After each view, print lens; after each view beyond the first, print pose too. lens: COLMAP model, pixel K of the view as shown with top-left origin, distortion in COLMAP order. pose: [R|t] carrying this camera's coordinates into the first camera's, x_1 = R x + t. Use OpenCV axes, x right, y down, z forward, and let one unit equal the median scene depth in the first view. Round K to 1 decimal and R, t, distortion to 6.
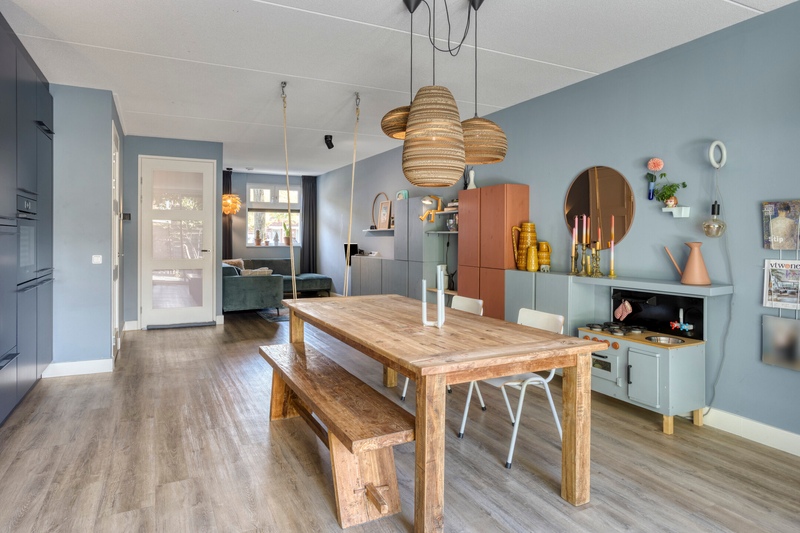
lens RADIAL K [[497.7, 0, 395.8], [0, 497.7, 250.9], [0, 0, 1]] dist [-0.038017, 0.035015]
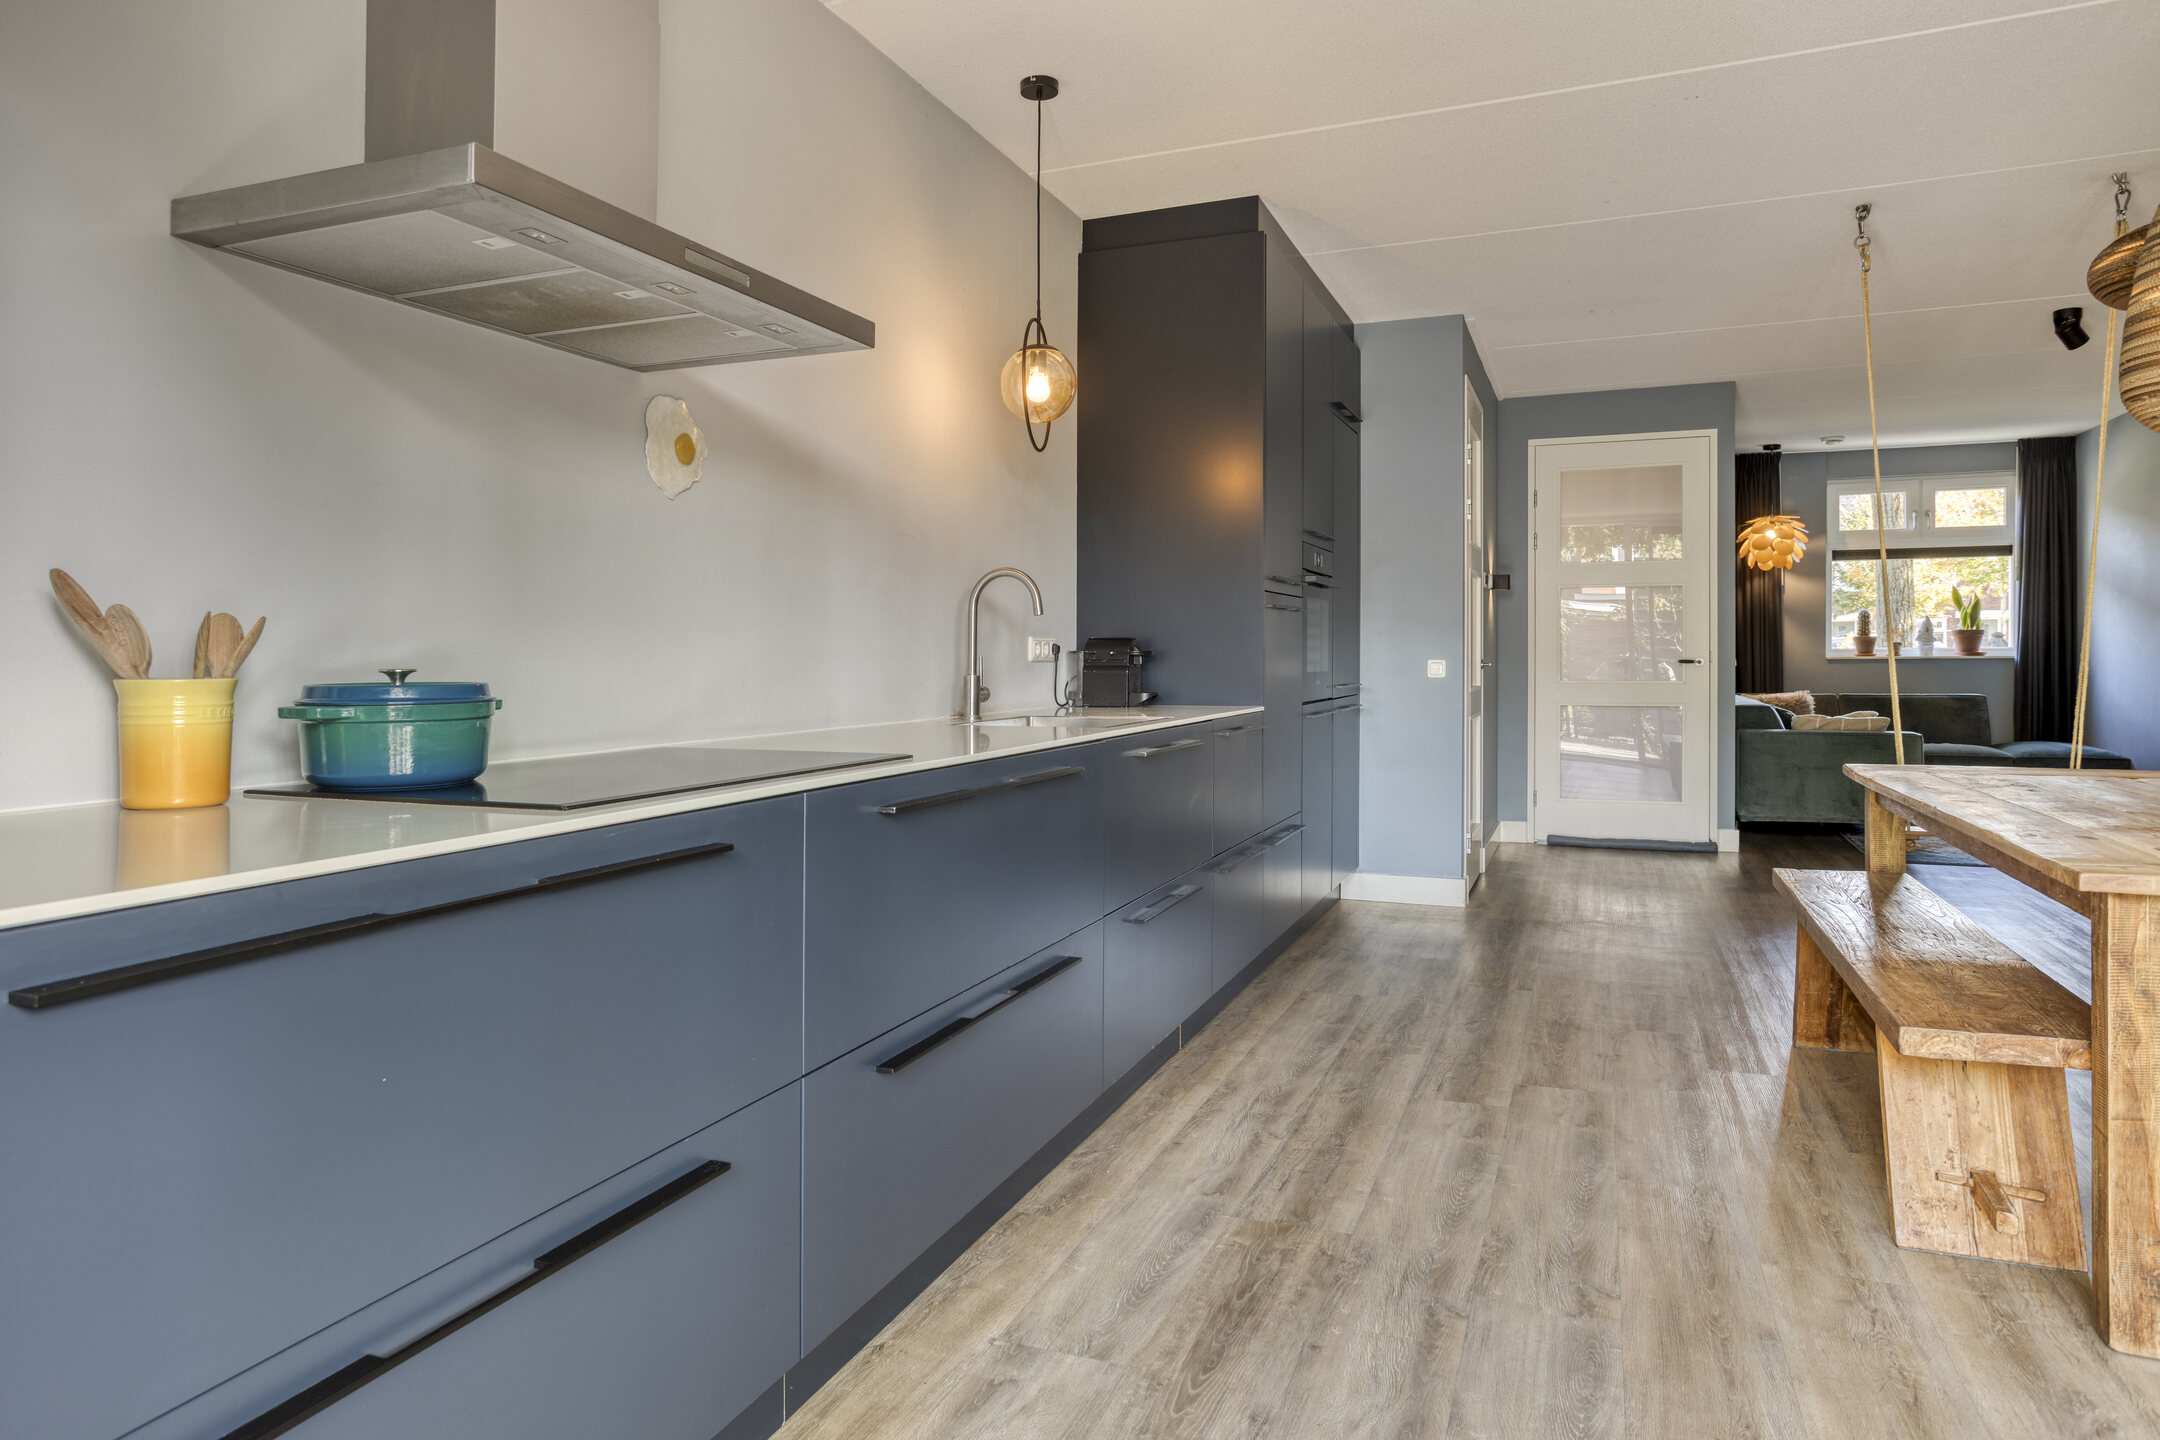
lens RADIAL K [[1343.8, 0, 1068.7], [0, 1343.8, 677.8], [0, 0, 1]] dist [-0.038017, 0.035015]
pose [[0.674650, 0.001306, -0.738137, 0.119802], [-0.004434, 0.999988, -0.002283, 0.030945], [0.738125, 0.004813, 0.674647, -0.151328]]
